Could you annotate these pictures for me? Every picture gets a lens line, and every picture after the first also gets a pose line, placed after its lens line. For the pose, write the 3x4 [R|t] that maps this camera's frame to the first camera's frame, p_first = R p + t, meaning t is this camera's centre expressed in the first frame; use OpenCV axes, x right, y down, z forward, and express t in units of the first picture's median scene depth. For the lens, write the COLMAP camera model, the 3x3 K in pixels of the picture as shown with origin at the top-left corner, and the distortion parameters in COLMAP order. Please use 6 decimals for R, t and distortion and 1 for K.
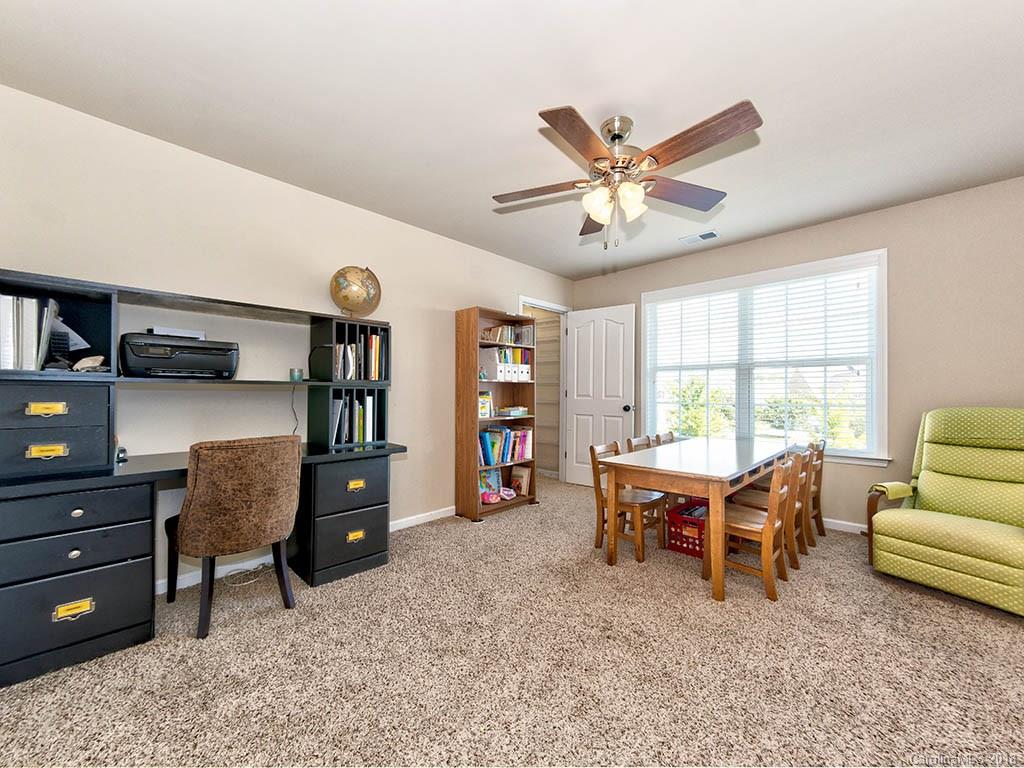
lens RADIAL K [[401.3, 0, 511.3], [0, 401.3, 385.1], [0, 0, 1]] dist [0.004613, -0.000051]
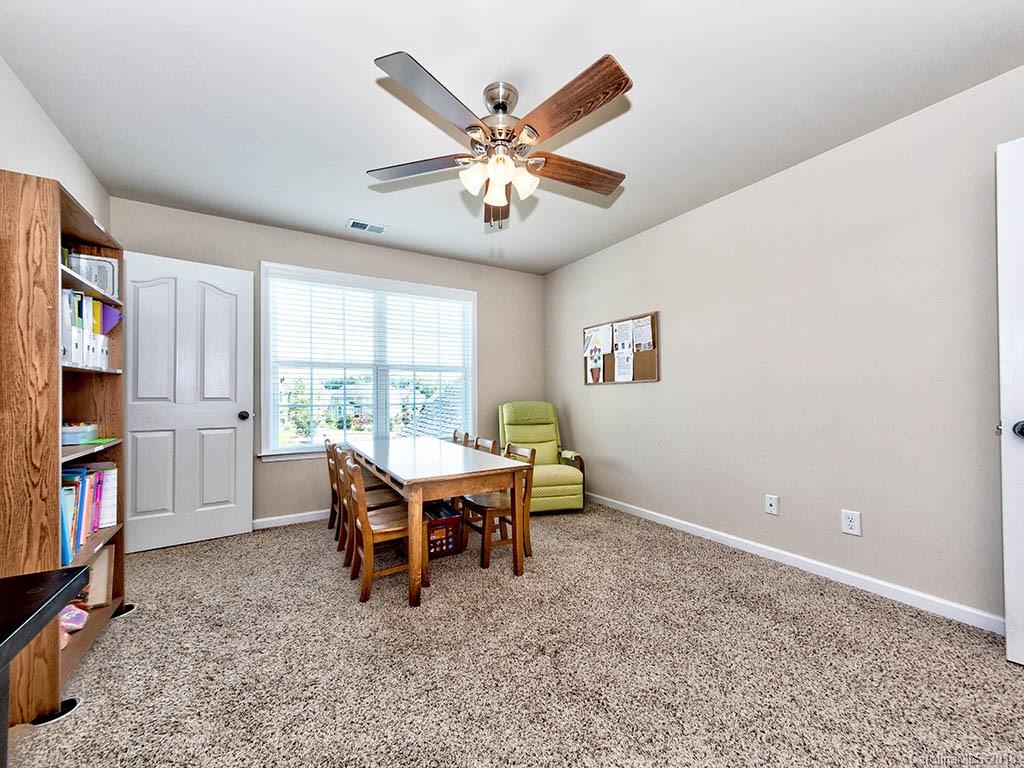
lens RADIAL K [[401.3, 0, 509.9], [0, 401.3, 392.6], [0, 0, 1]] dist [0.004613, -0.000051]
pose [[0.253071, -0.001535, 0.967447, -0.330578], [-0.016617, 0.999844, 0.005933, 0.005537], [-0.967305, -0.017578, 0.253006, 0.416906]]
